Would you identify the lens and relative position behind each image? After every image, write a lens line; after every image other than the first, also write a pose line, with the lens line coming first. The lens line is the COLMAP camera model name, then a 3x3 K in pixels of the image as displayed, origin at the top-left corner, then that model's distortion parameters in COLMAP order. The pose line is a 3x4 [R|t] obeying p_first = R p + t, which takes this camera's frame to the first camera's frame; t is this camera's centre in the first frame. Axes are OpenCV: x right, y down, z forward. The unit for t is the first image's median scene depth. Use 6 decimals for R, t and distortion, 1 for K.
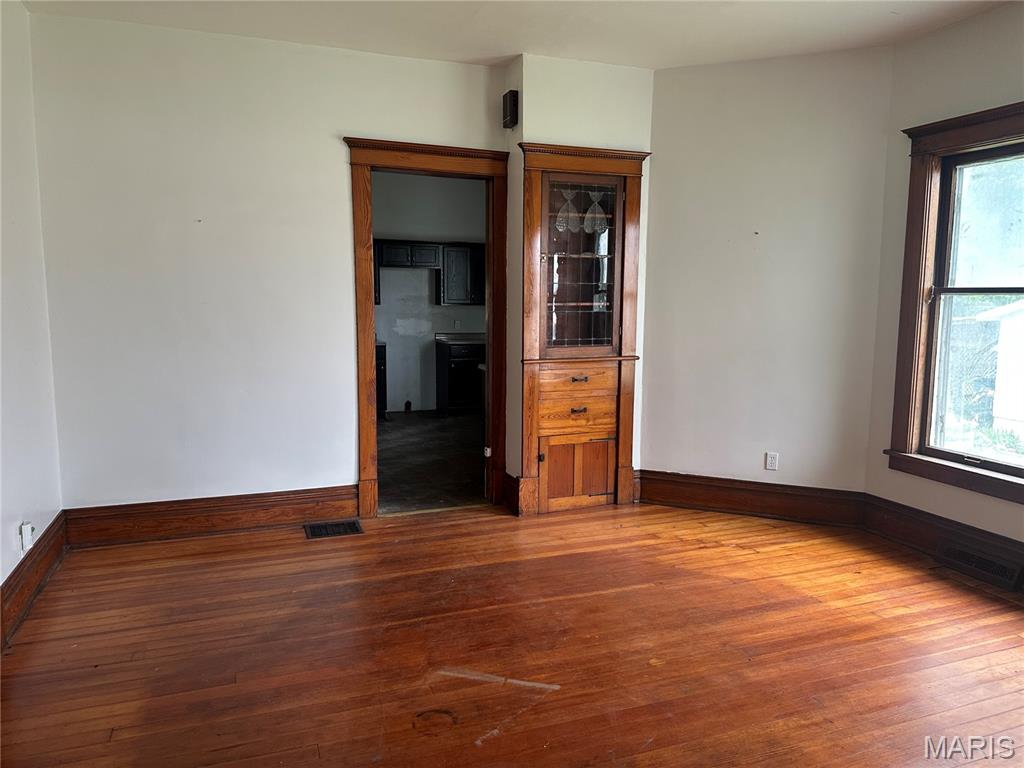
lens RADIAL K [[689.2, 0, 514.3], [0, 689.2, 375.3], [0, 0, 1]] dist [0.006632, -0.000750]
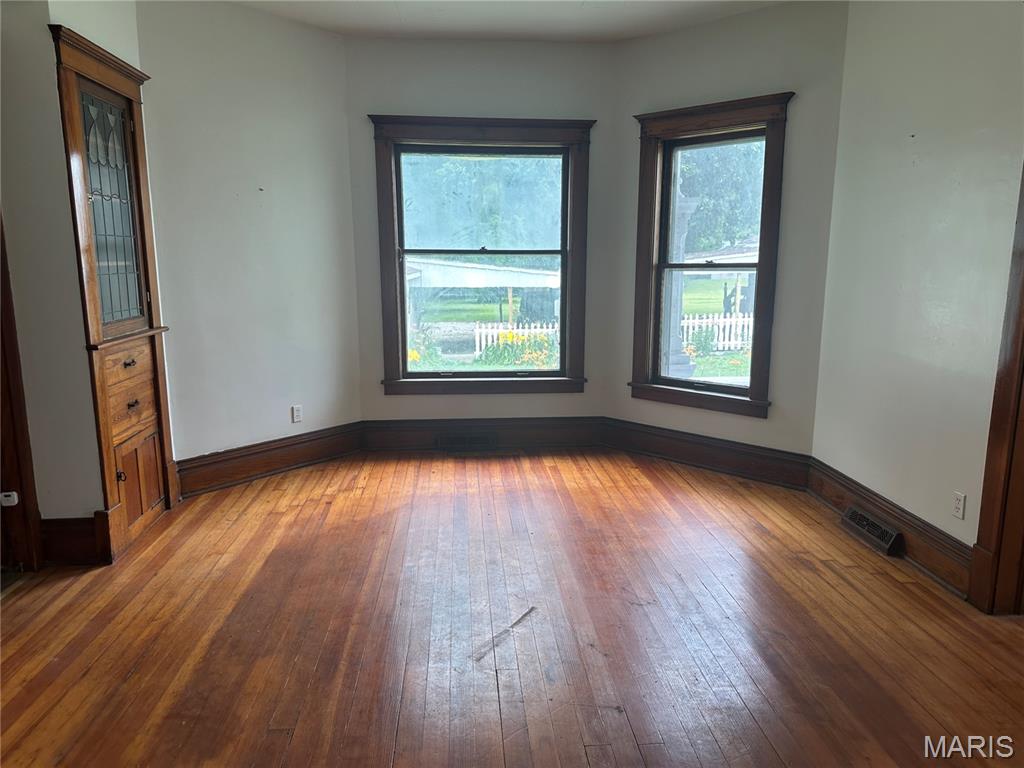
lens RADIAL K [[713.8, 0, 511.8], [0, 713.8, 387.6], [0, 0, 1]] dist [0.008841, -0.002185]
pose [[0.270304, -0.176505, 0.946457, -0.581430], [0.100907, 0.982831, 0.154469, -0.050834], [-0.957472, 0.053750, 0.283474, 0.397918]]
